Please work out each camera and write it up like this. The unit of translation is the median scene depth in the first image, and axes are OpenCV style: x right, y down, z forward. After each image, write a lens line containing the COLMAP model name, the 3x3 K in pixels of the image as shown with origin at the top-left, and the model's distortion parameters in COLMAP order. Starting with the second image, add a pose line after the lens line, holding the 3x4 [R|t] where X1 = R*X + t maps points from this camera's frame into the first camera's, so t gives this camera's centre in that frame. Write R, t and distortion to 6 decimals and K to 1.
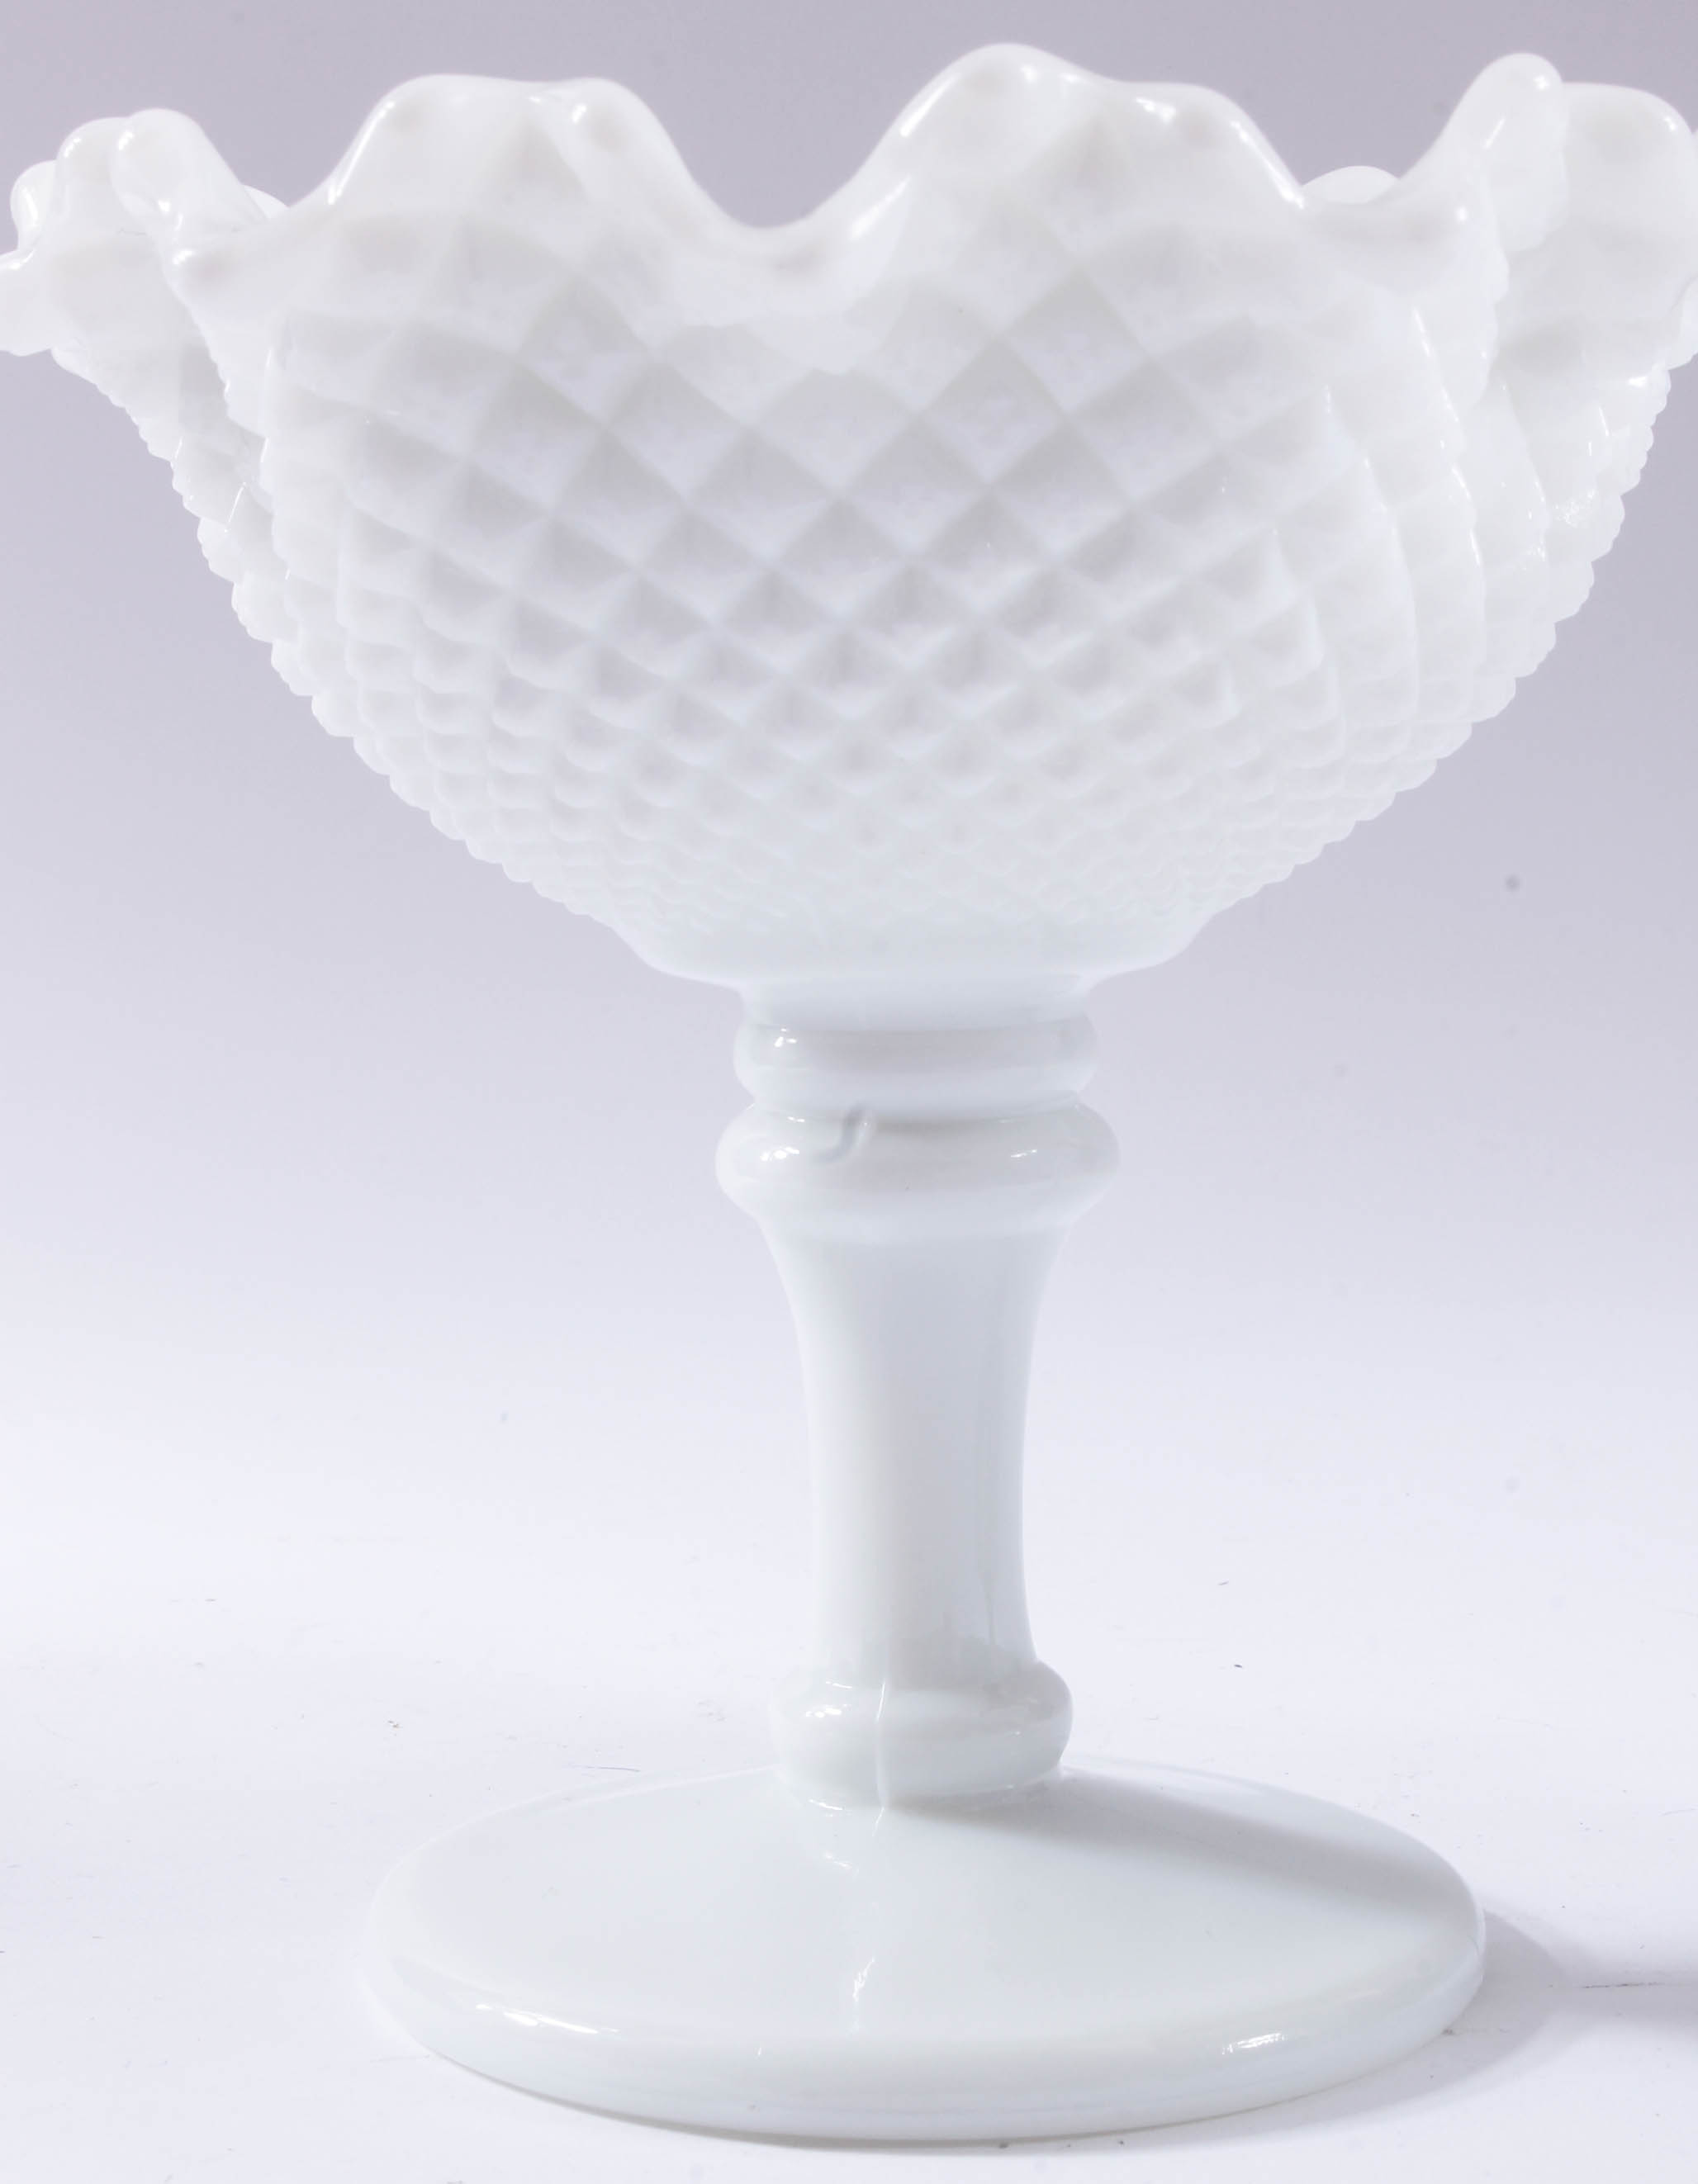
lens RADIAL K [[4973.3, 0, 744.6], [0, 4973.3, 1119.3], [0, 0, 1]] dist [0.021301, 0.000000]
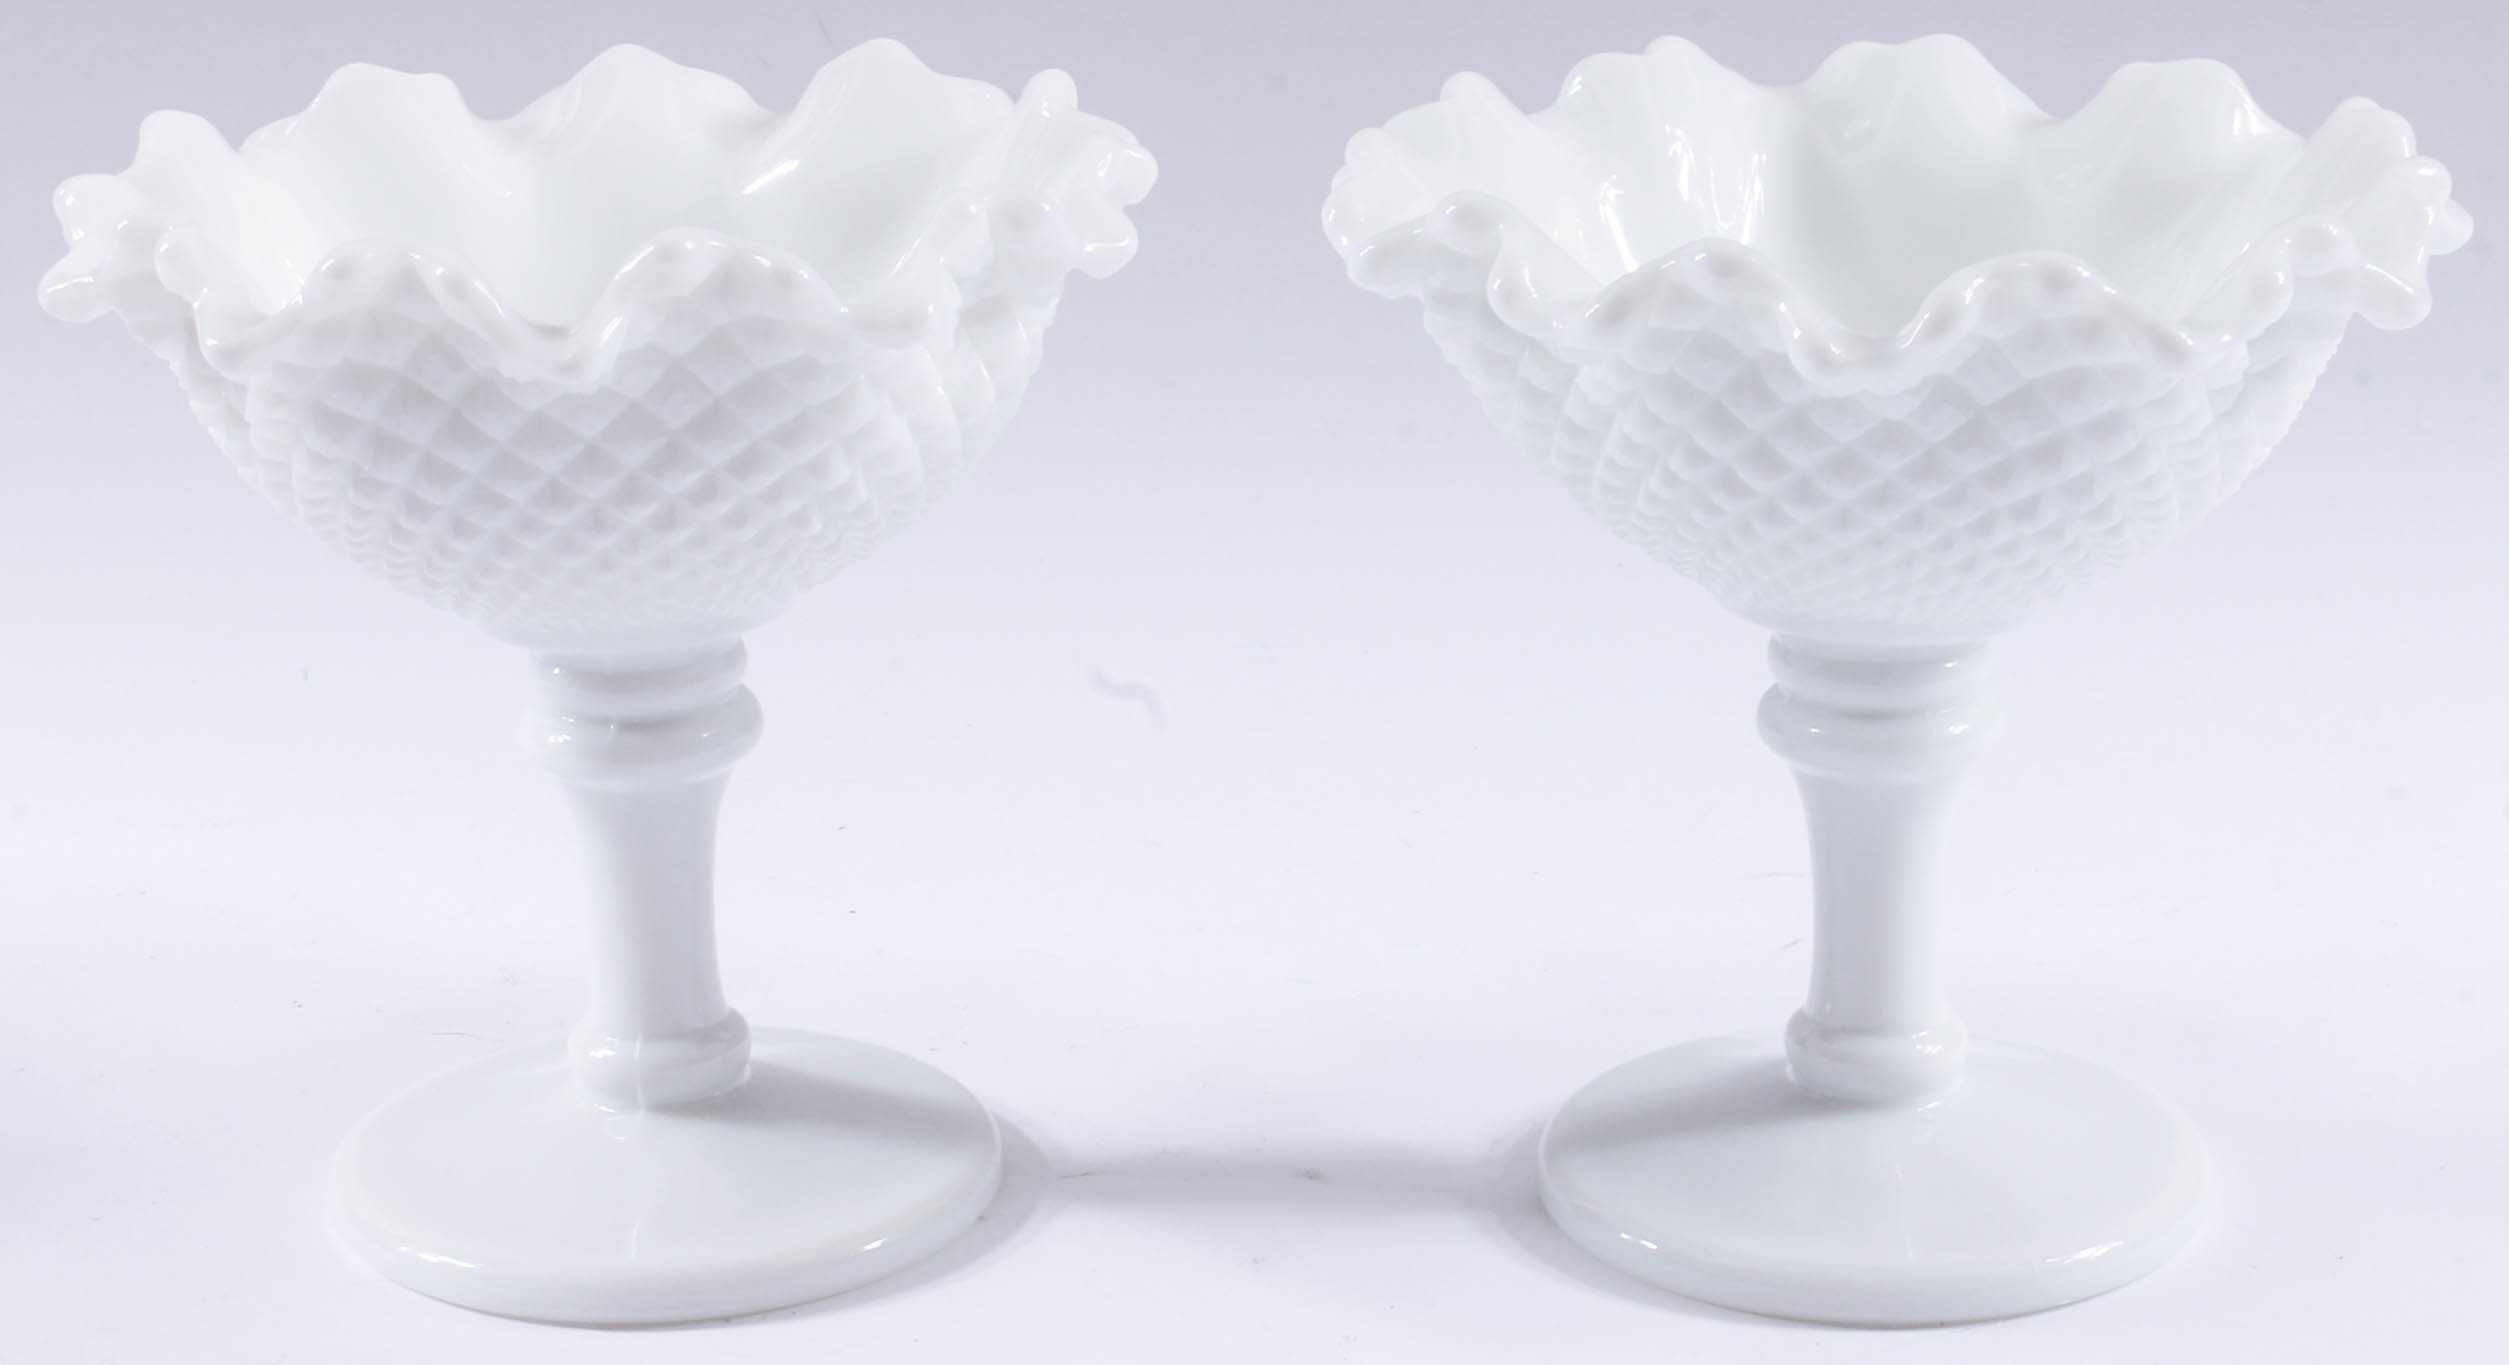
lens RADIAL K [[4575.7, 0, 1258.5], [0, 4575.7, 682.7], [0, 0, 1]] dist [-0.094955, 0.000000]
pose [[0.982007, -0.058280, 0.179626, -0.042544], [0.033868, 0.990117, 0.136090, -0.243823], [-0.185782, -0.127557, 0.974276, -0.611231]]
